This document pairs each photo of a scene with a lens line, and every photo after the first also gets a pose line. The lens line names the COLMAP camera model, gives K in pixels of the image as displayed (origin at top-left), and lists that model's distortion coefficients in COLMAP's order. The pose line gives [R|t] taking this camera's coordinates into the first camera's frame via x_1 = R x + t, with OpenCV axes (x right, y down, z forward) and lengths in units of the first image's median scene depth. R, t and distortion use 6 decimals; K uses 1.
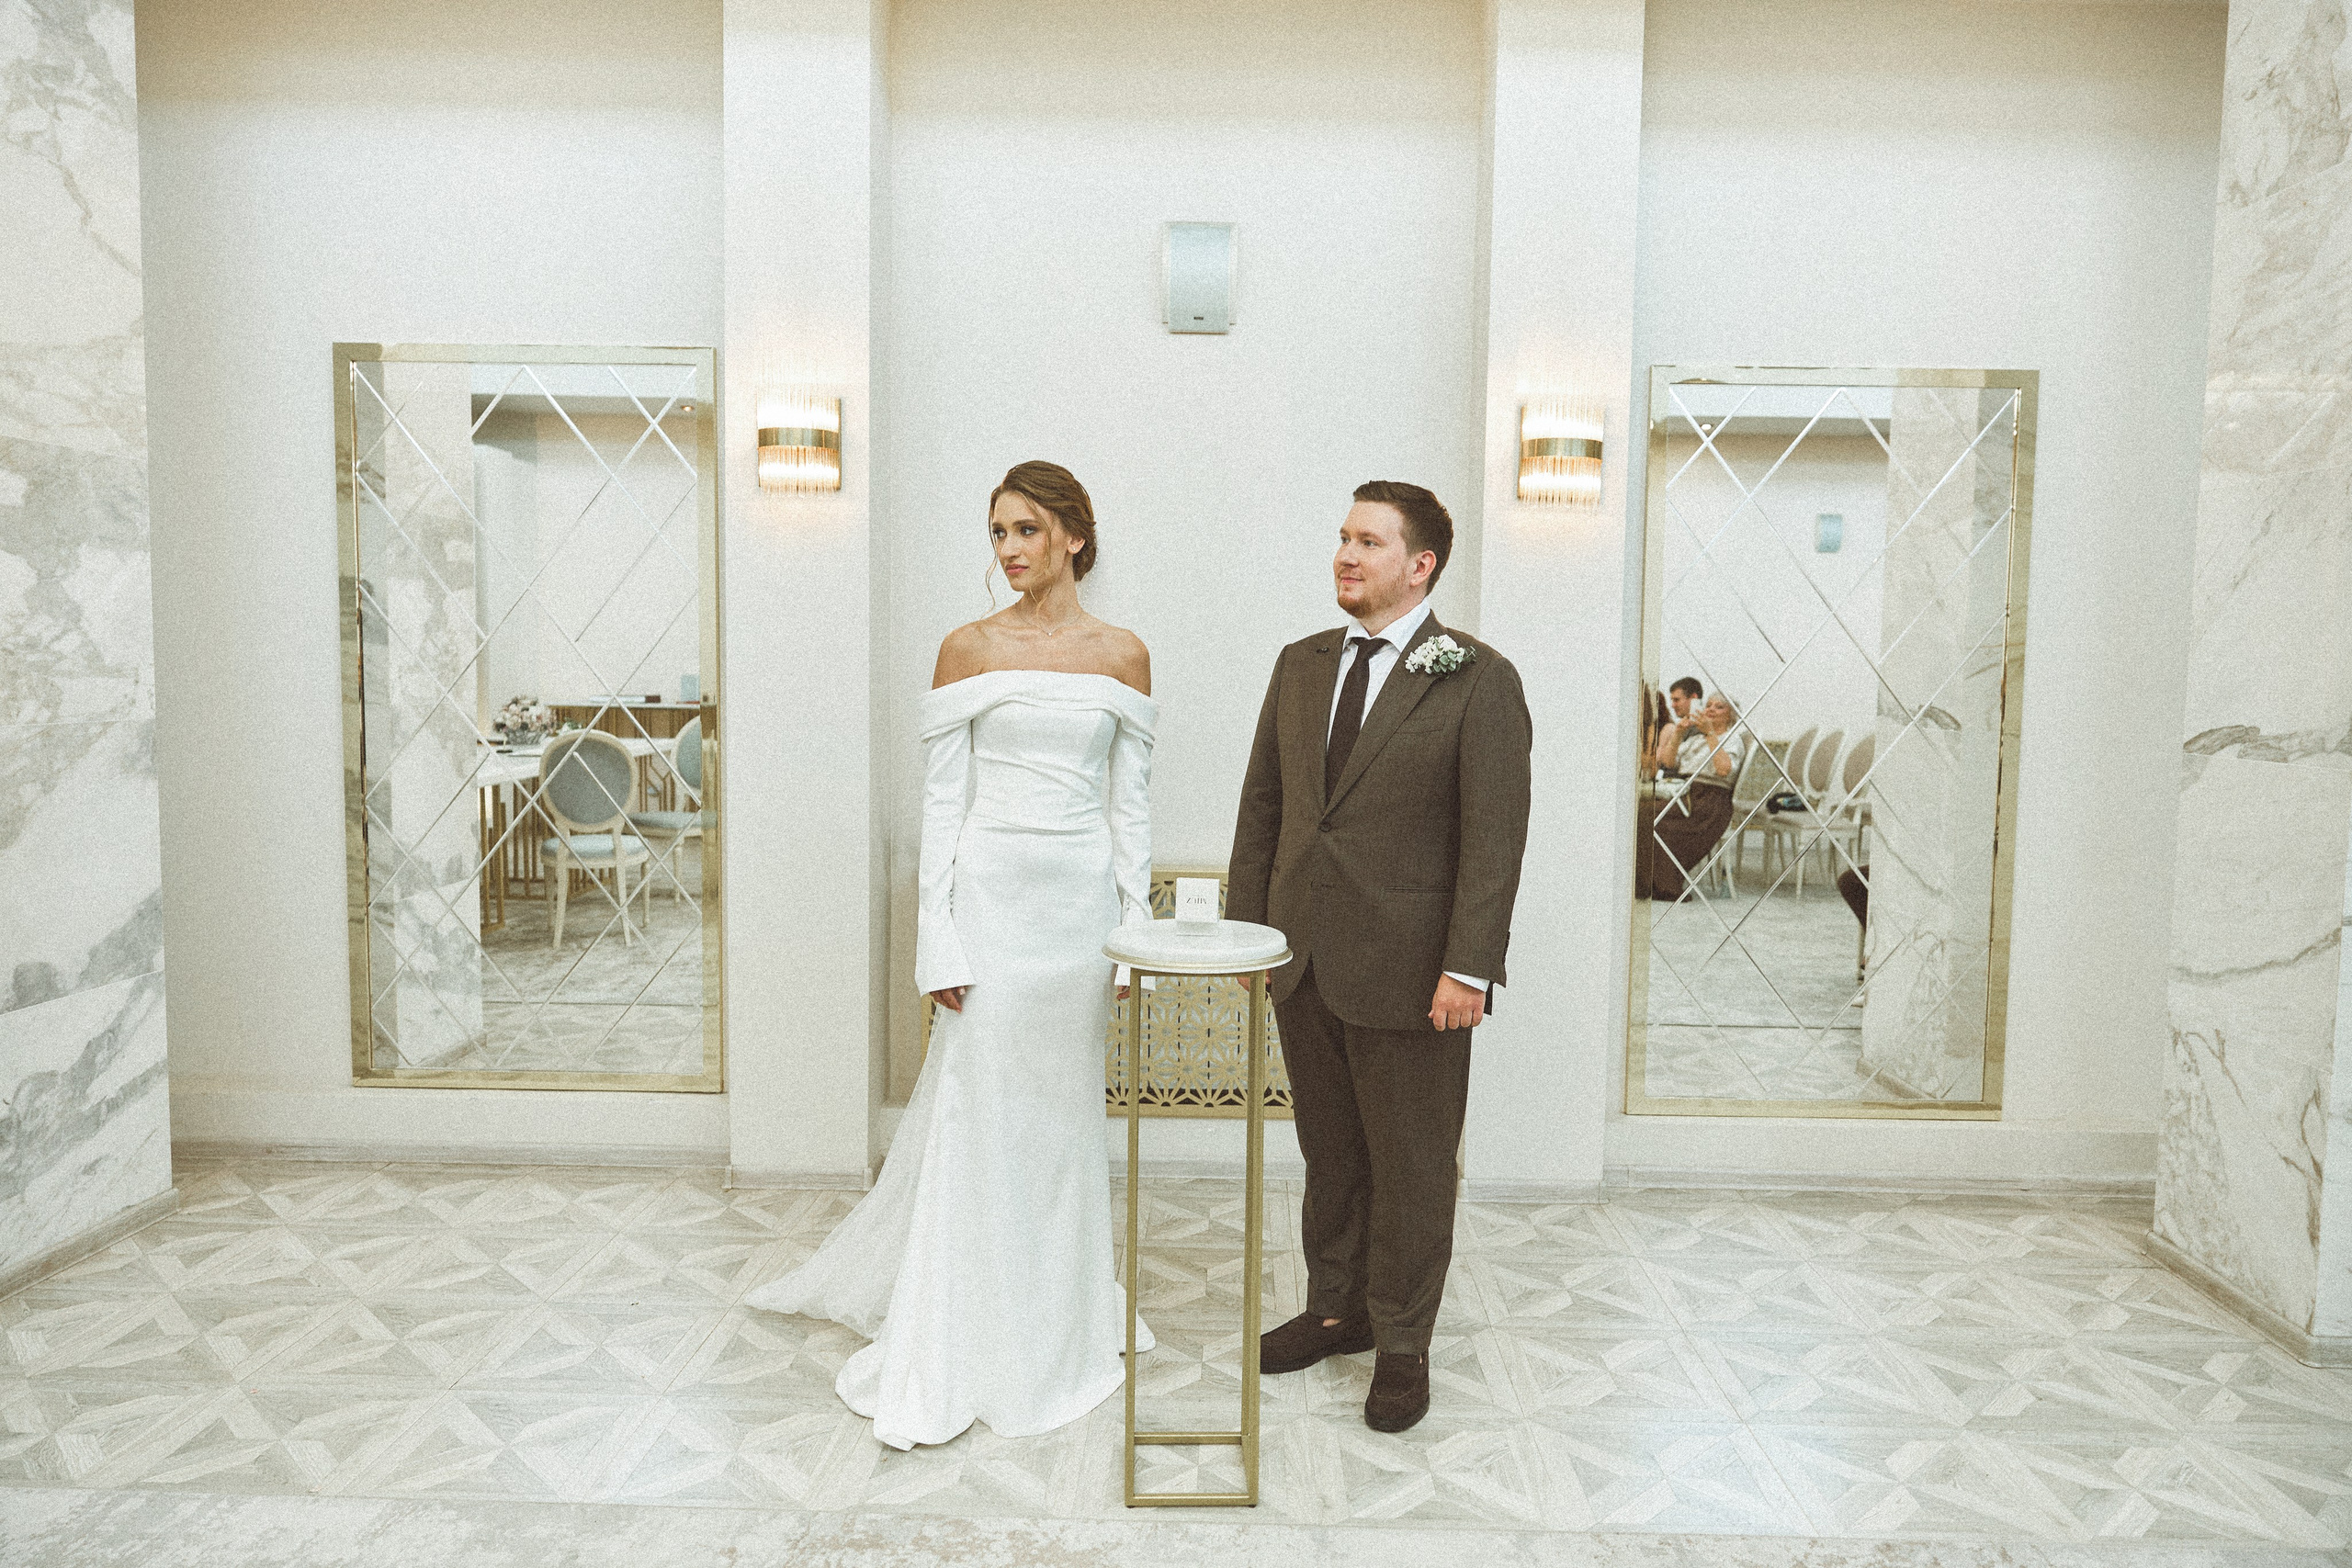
lens RADIAL K [[1564.3, 0, 1229.5], [0, 1564.3, 766.4], [0, 0, 1]] dist [0.000270, 0.002299]
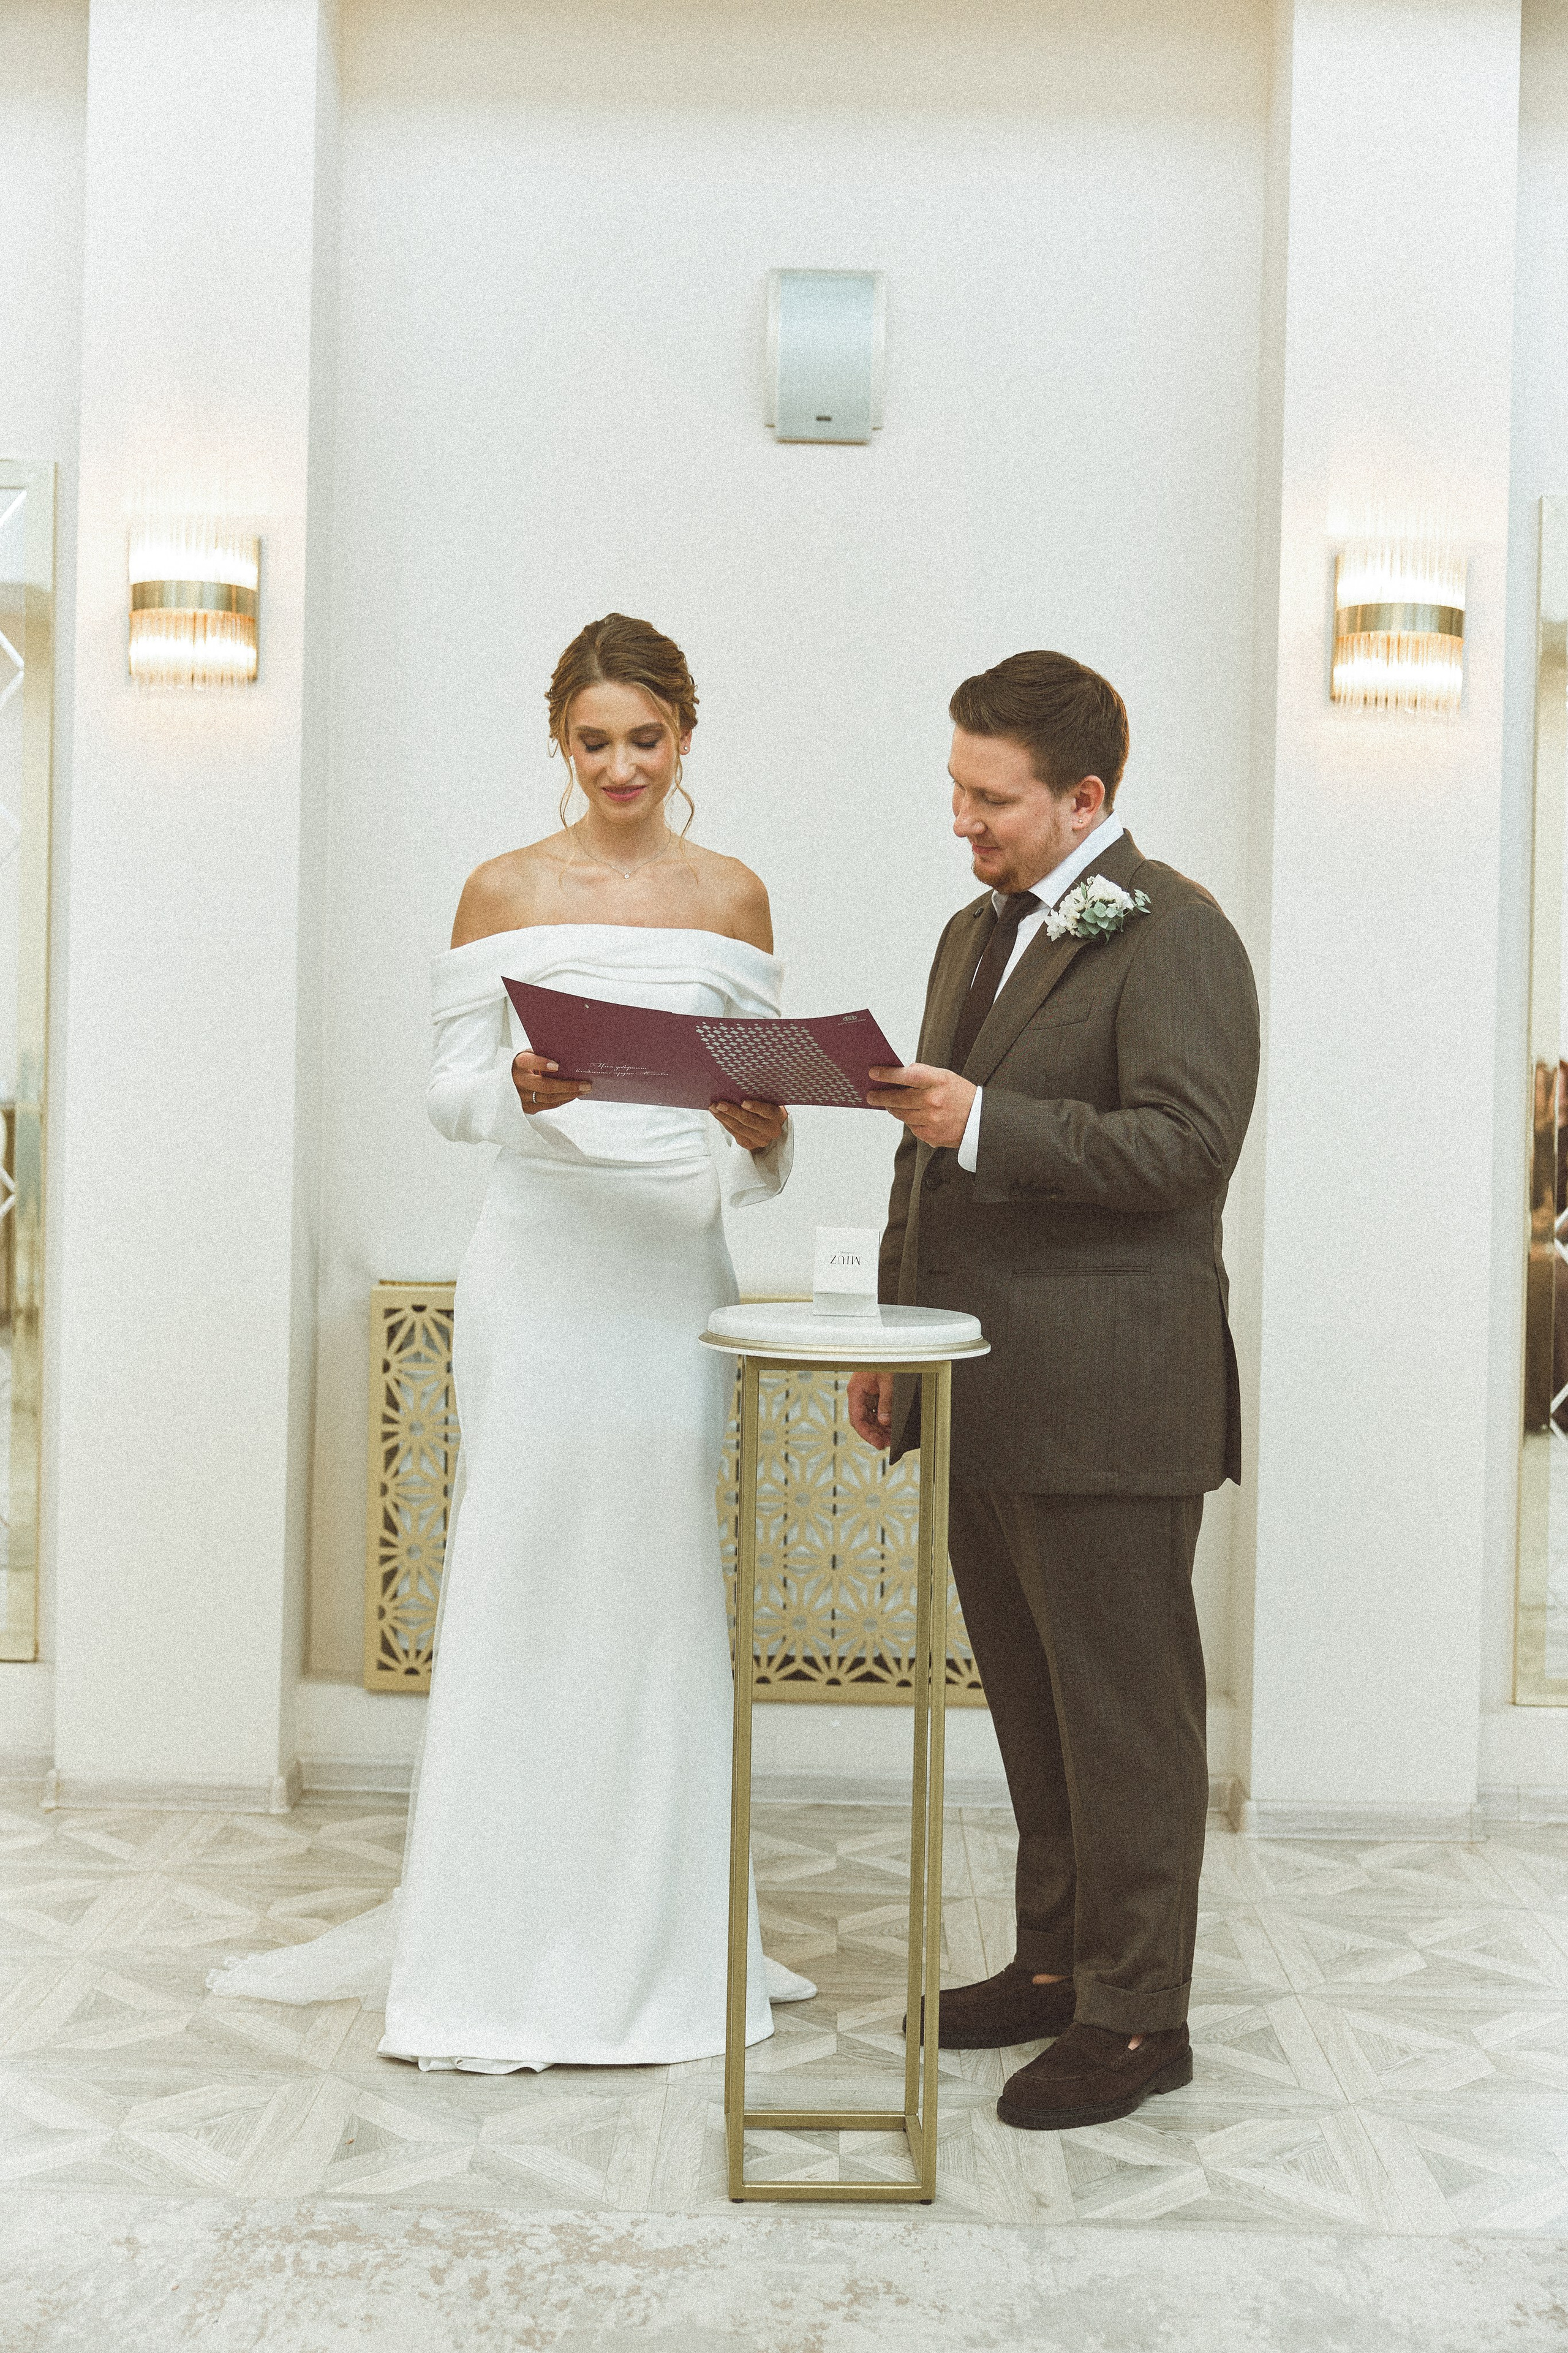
lens RADIAL K [[3002.5, 0, 776.7], [0, 3002.5, 1169.5], [0, 0, 1]] dist [-0.023781, 0.000000]
pose [[0.999980, 0.005039, -0.003741, -0.036628], [-0.005271, 0.997874, -0.064954, 0.106373], [0.003406, 0.064972, 0.997881, -0.211122]]
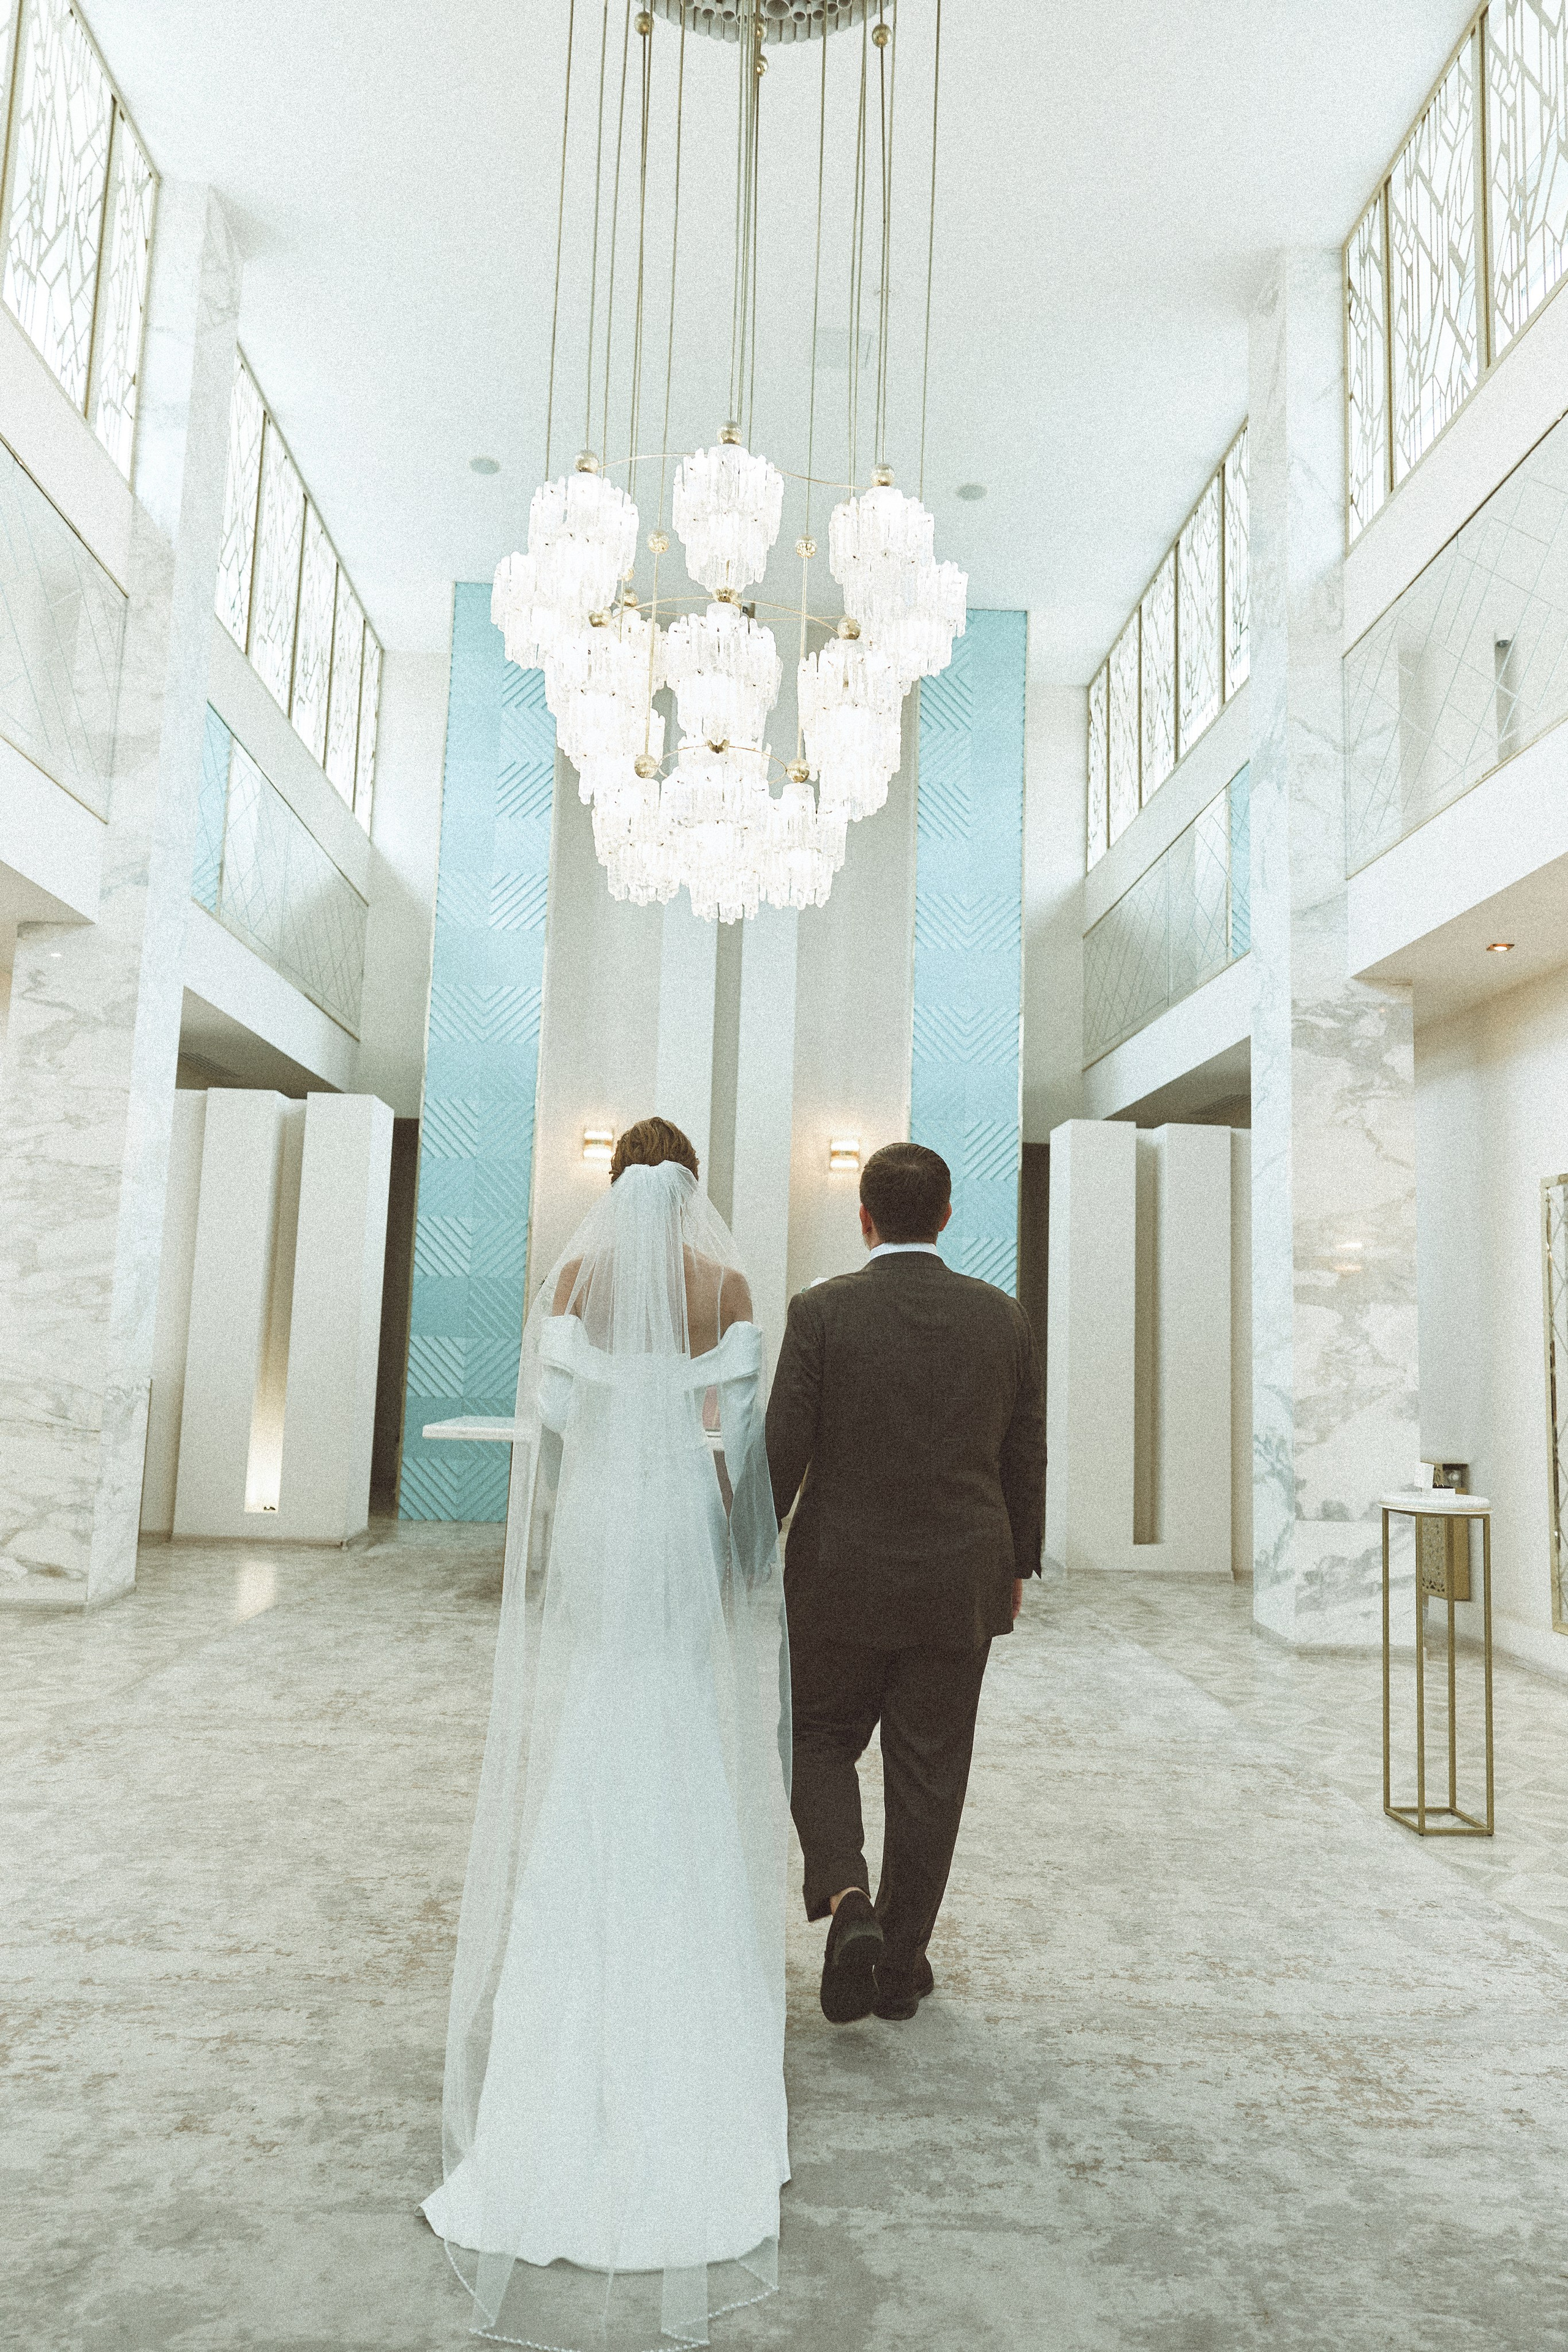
lens RADIAL K [[1564.4, 0, 783.5], [0, 1564.4, 1174.9], [0, 0, 1]] dist [0.000270, 0.002299]
pose [[0.066428, -0.121302, -0.990390, 1.437467], [-0.105113, 0.986209, -0.127840, 0.042472], [0.992239, 0.112595, 0.052761, 0.109180]]
